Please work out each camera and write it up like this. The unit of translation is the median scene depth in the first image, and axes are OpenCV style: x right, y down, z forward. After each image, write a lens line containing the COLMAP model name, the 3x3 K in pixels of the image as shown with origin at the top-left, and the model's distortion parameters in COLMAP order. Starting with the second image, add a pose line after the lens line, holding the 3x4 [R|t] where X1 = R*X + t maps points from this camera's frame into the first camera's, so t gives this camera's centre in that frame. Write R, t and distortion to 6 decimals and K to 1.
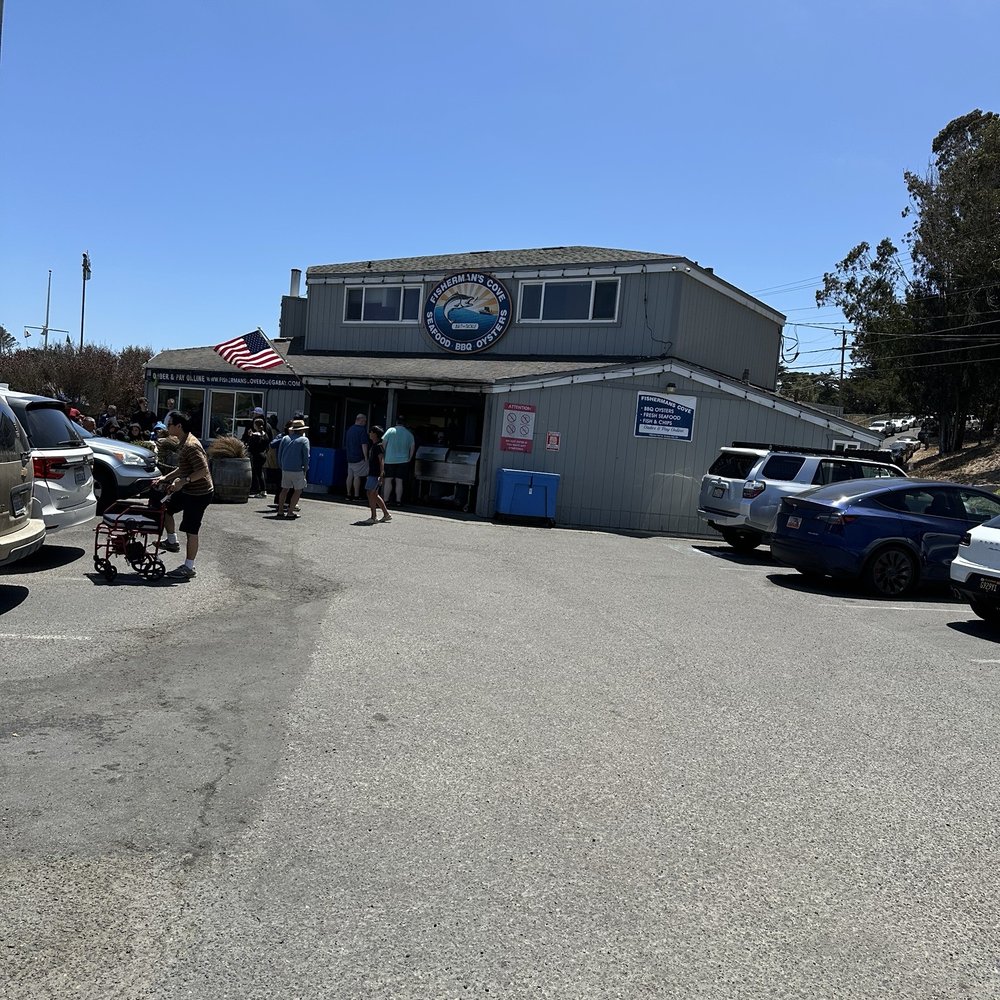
lens RADIAL K [[871.1, 0, 513.6], [0, 871.1, 504.6], [0, 0, 1]] dist [0.117644, -0.003769]
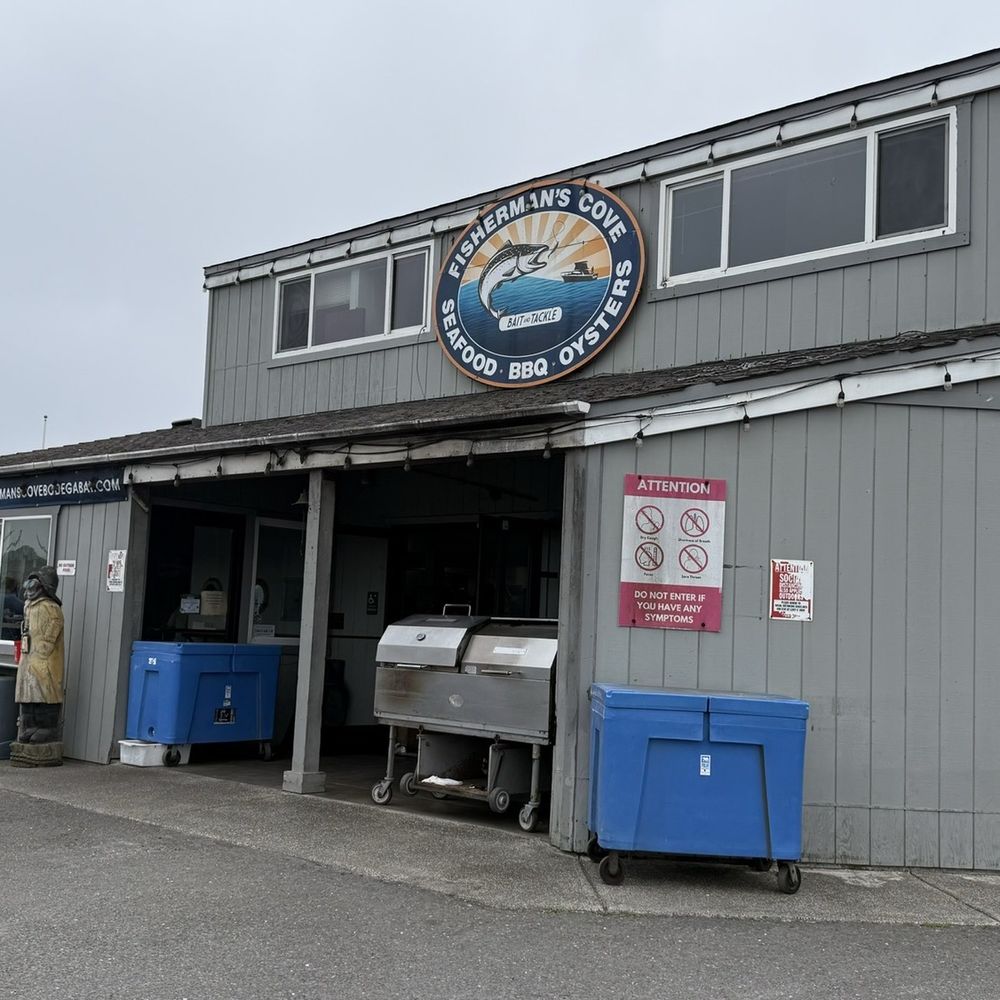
lens RADIAL K [[1193.2, 0, 500.0], [0, 1193.2, 500.0], [0, 0, 1]] dist [0.199552, -0.469910]
pose [[0.986384, -0.061014, -0.152720, 0.009335], [0.033873, 0.984096, -0.174379, -0.028741], [0.160931, 0.166832, 0.972763, 0.488339]]
